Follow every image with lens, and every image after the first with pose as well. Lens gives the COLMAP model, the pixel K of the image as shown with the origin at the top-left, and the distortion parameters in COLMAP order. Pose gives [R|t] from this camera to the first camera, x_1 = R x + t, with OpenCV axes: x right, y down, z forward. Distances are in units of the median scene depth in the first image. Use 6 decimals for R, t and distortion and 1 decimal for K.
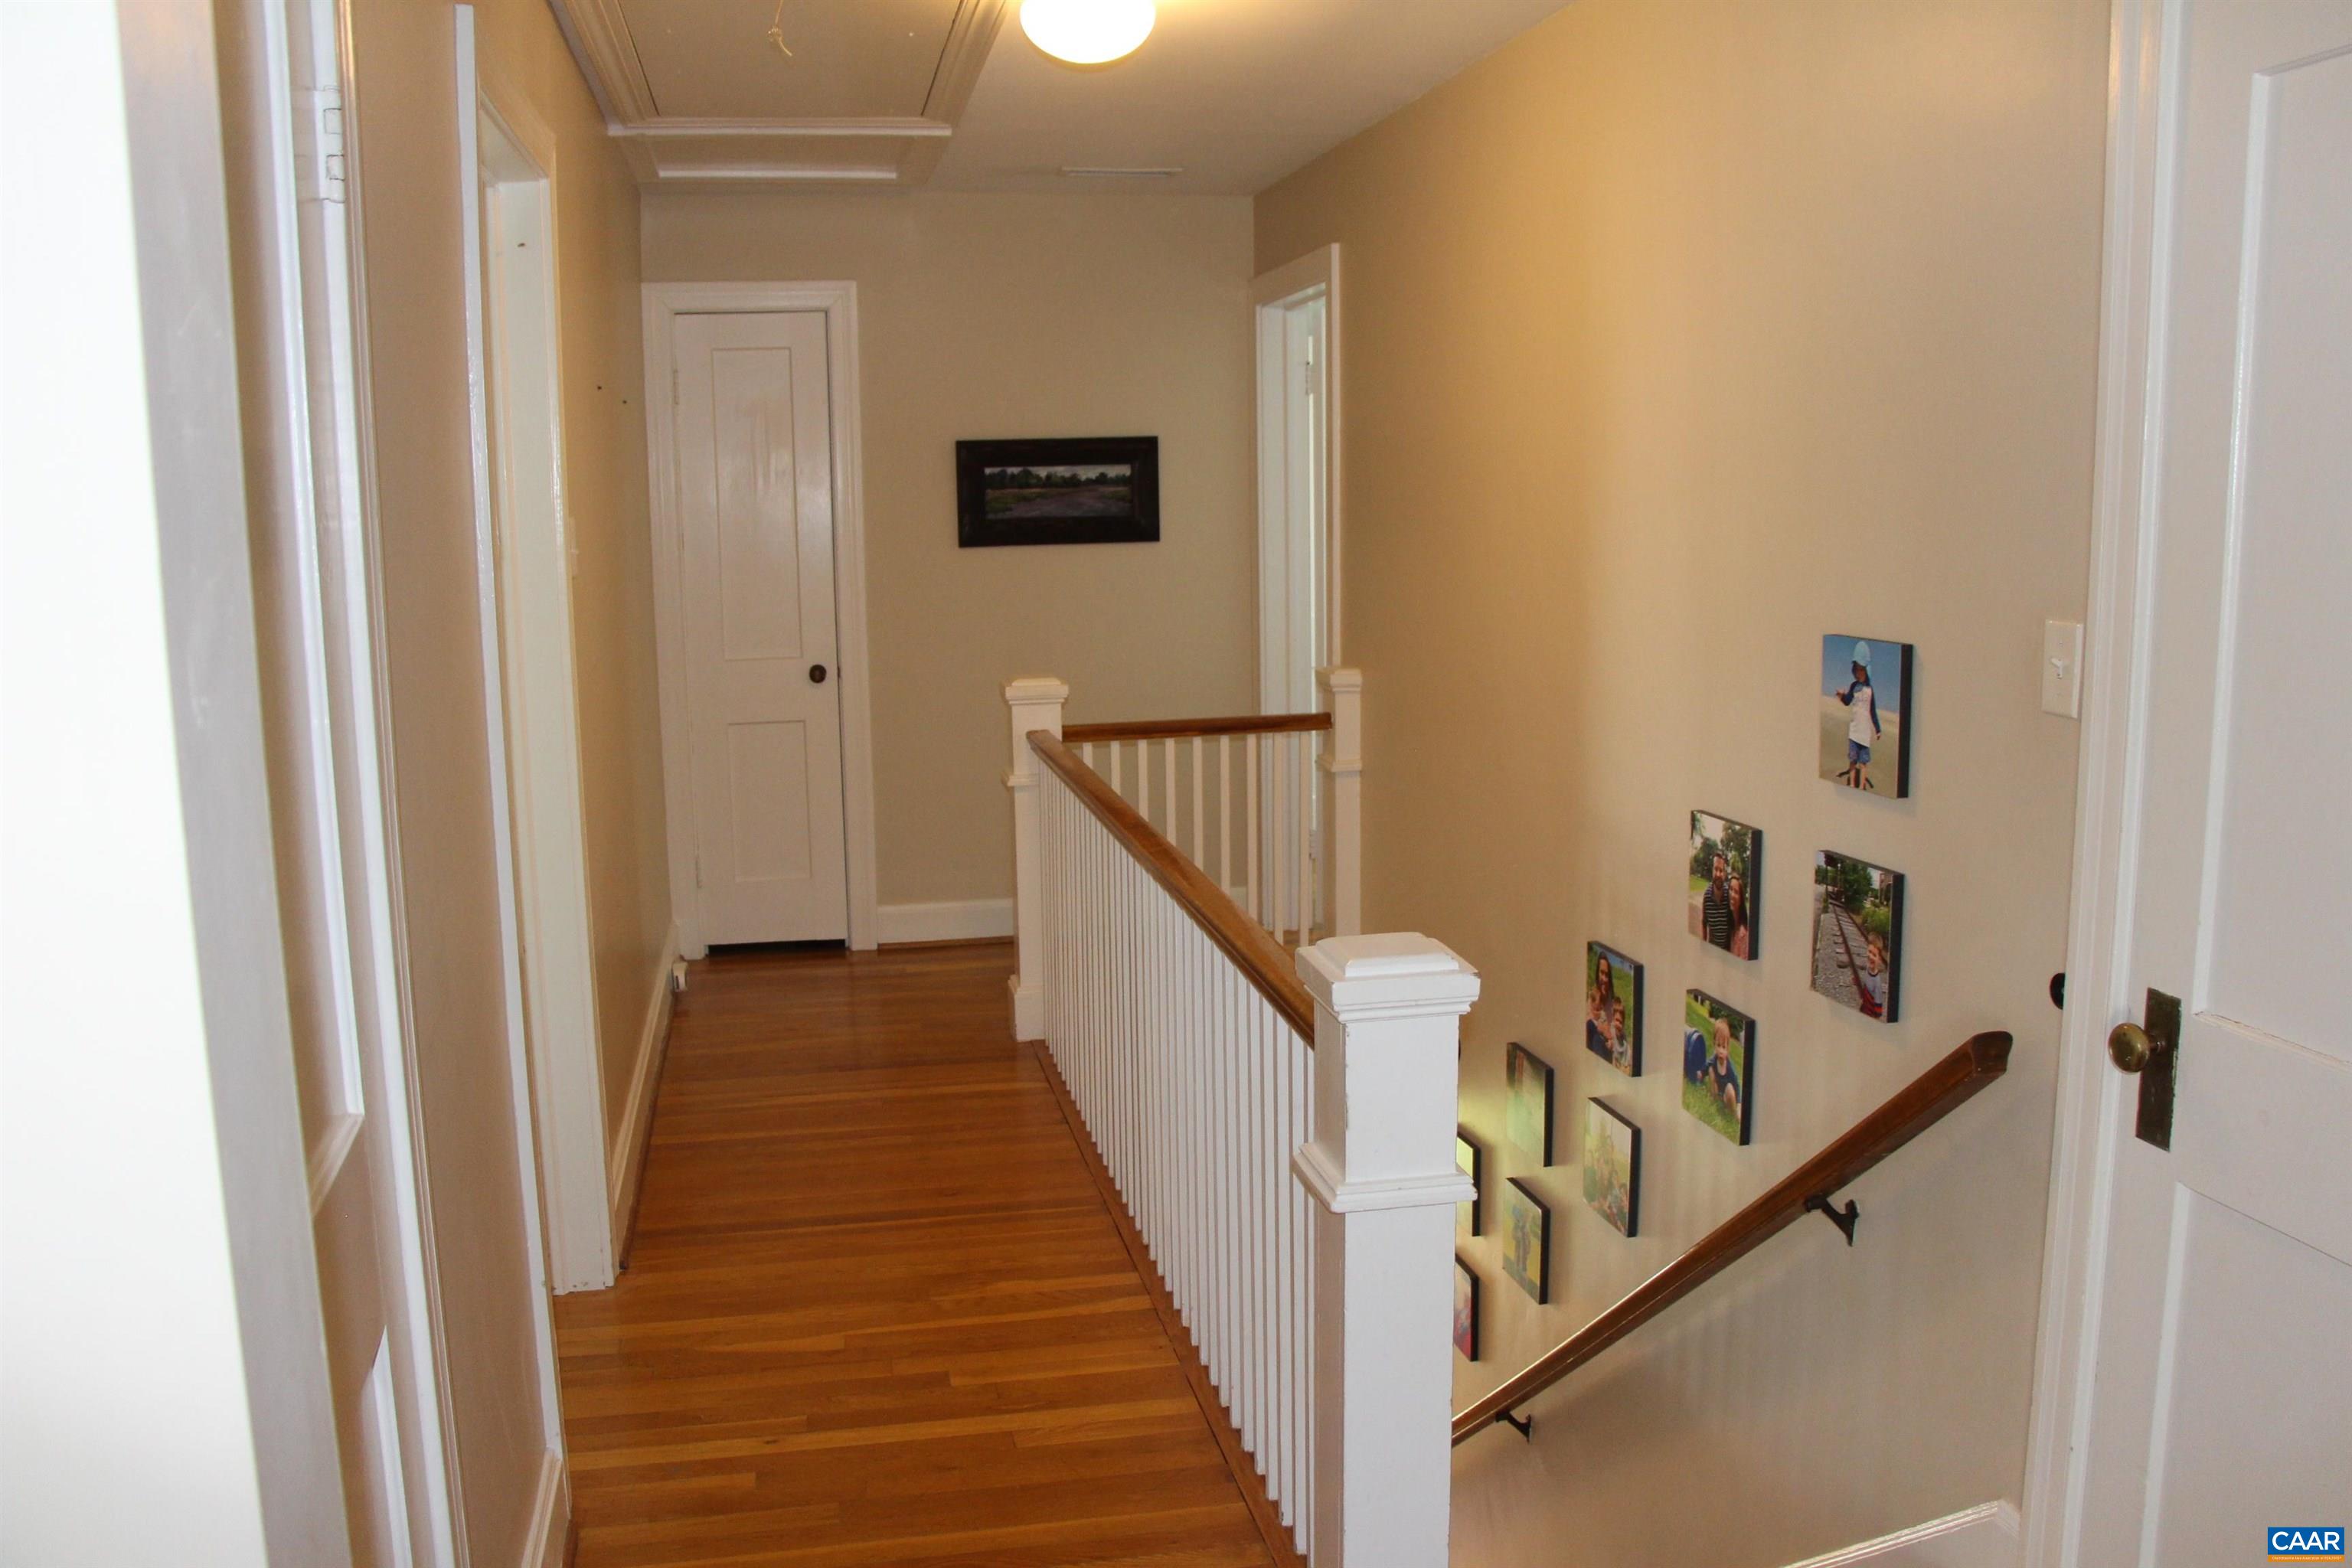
lens RADIAL K [[1918.9, 0, 1176.0], [0, 1918.9, 784.0], [0, 0, 1]] dist [-0.198771, 0.166038]
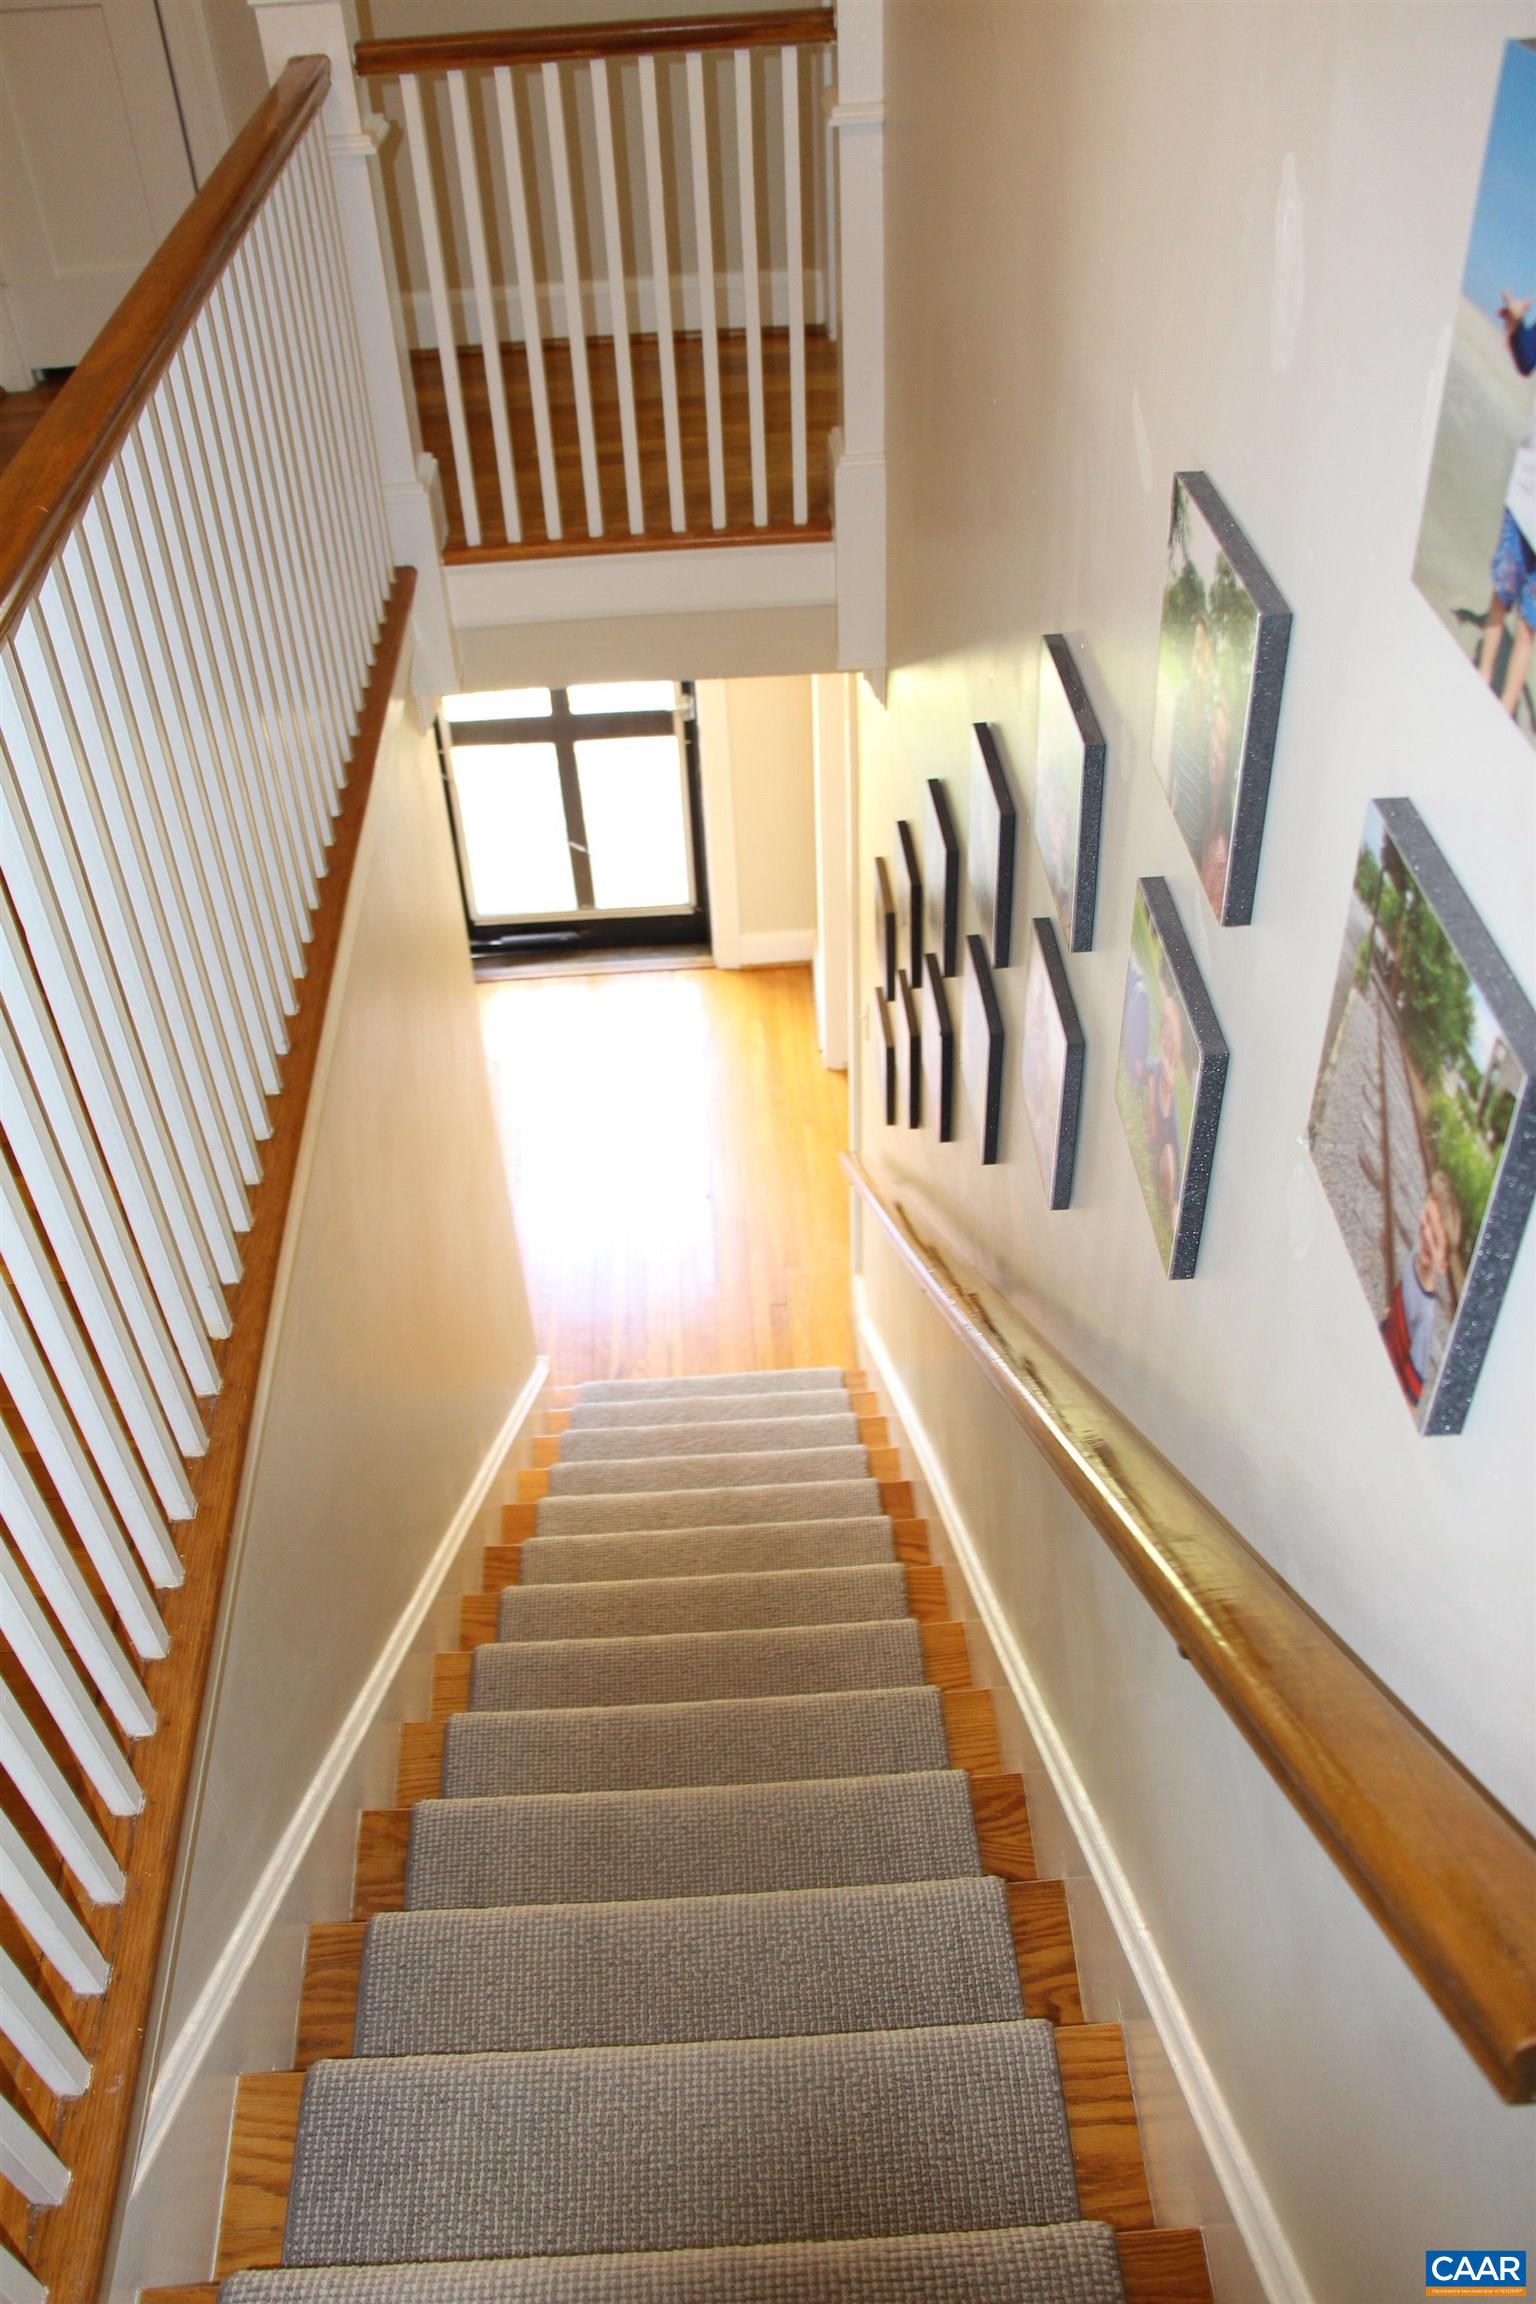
lens RADIAL K [[1879.7, 0, 768.0], [0, 1879.7, 1152.0], [0, 0, 1]] dist [-0.198771, 0.166038]
pose [[0.988551, 0.080018, -0.127919, 0.250684], [0.004188, 0.832916, 0.553384, -0.075966], [0.150827, -0.547584, 0.823045, 0.614420]]
